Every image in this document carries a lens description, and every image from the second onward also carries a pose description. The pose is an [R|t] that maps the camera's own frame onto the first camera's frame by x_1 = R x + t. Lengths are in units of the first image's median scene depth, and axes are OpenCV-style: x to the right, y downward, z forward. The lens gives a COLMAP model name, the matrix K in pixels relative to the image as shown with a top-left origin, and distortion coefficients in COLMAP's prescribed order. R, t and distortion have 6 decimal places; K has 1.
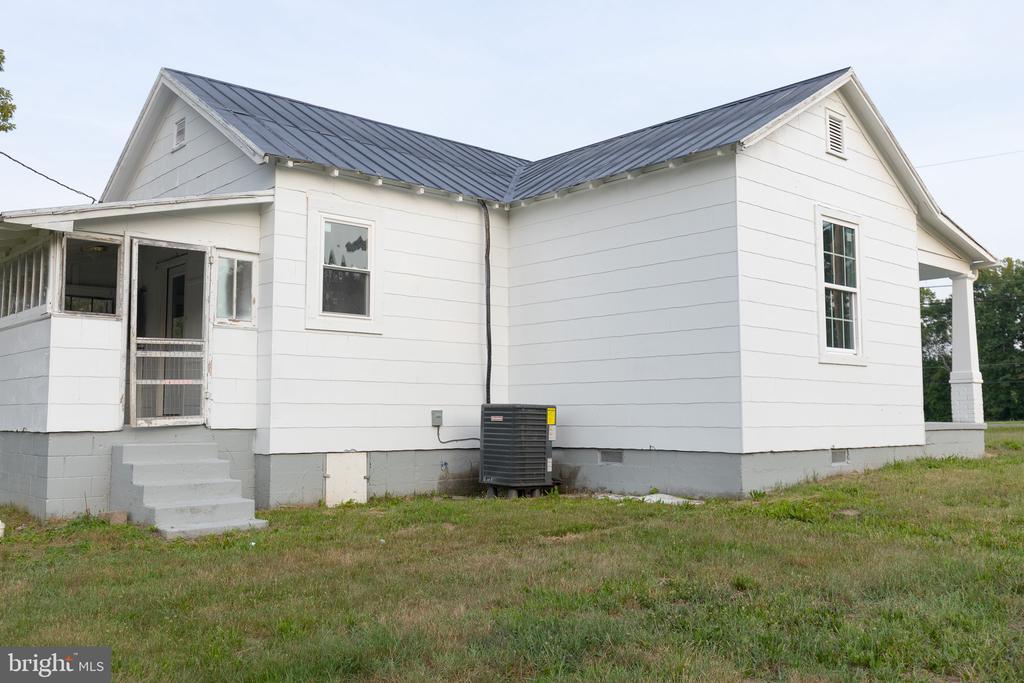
lens RADIAL K [[894.2, 0, 515.9], [0, 894.2, 343.9], [0, 0, 1]] dist [0.003148, 0.018971]
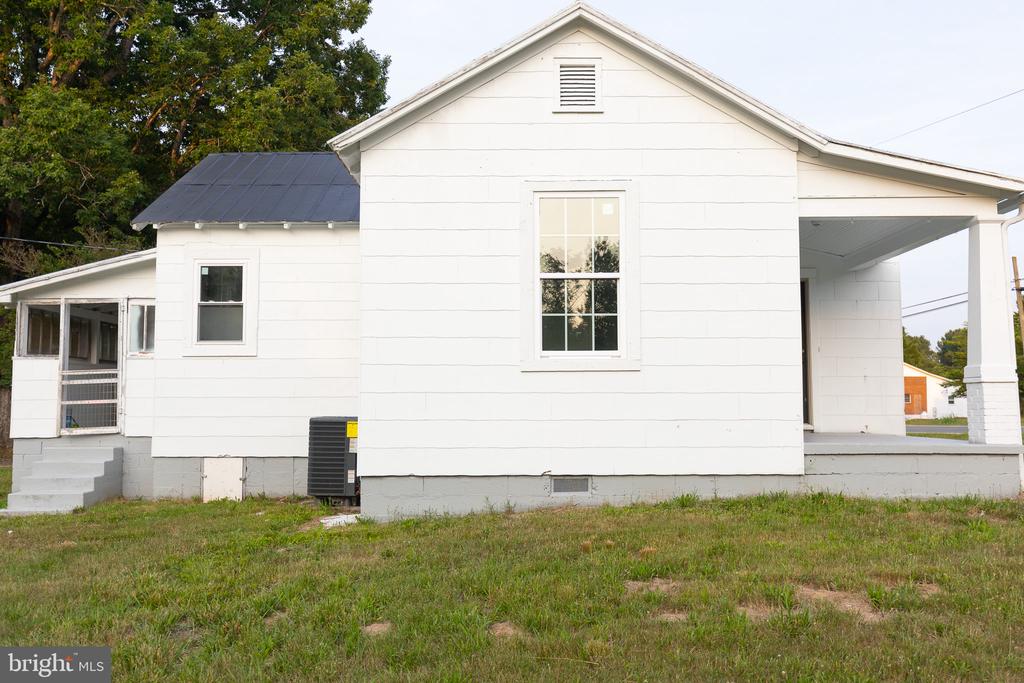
lens RADIAL K [[894.2, 0, 516.2], [0, 894.2, 340.5], [0, 0, 1]] dist [0.003148, 0.018971]
pose [[0.740028, -0.049159, -0.670777, 0.948649], [0.058143, 0.998268, -0.009014, -0.000891], [0.670058, -0.032331, 0.741604, 0.398259]]
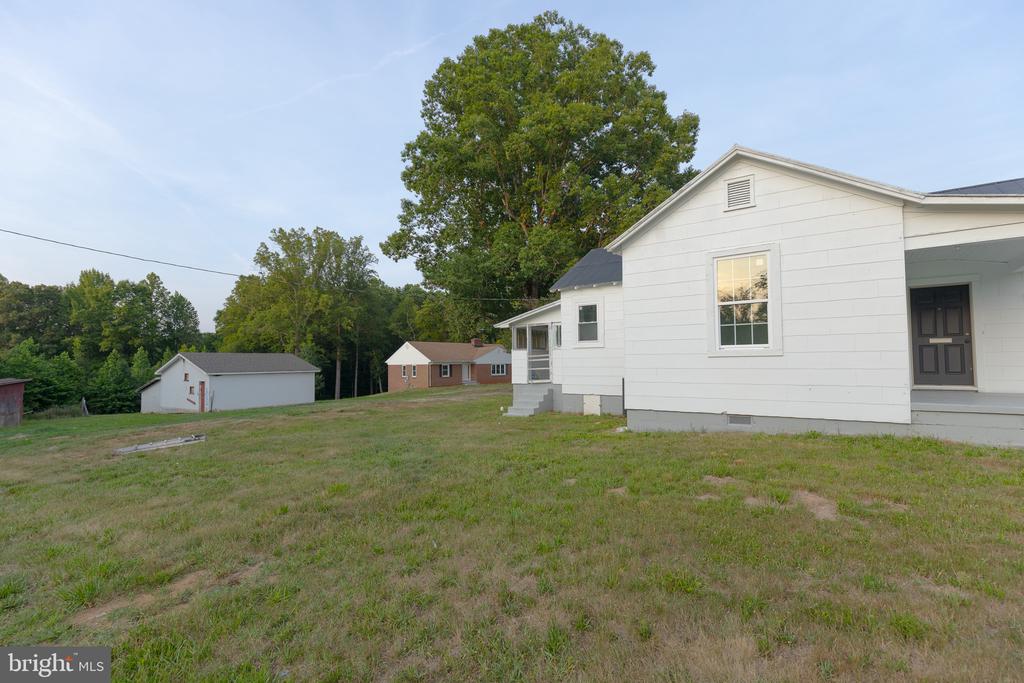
lens RADIAL K [[464.8, 0, 508.6], [0, 464.8, 344.0], [0, 0, 1]] dist [0.012454, -0.003475]
pose [[0.205309, -0.041058, -0.977836, 1.114979], [0.091079, 0.995585, -0.022680, -0.015618], [0.974450, -0.084404, 0.208142, 0.526679]]
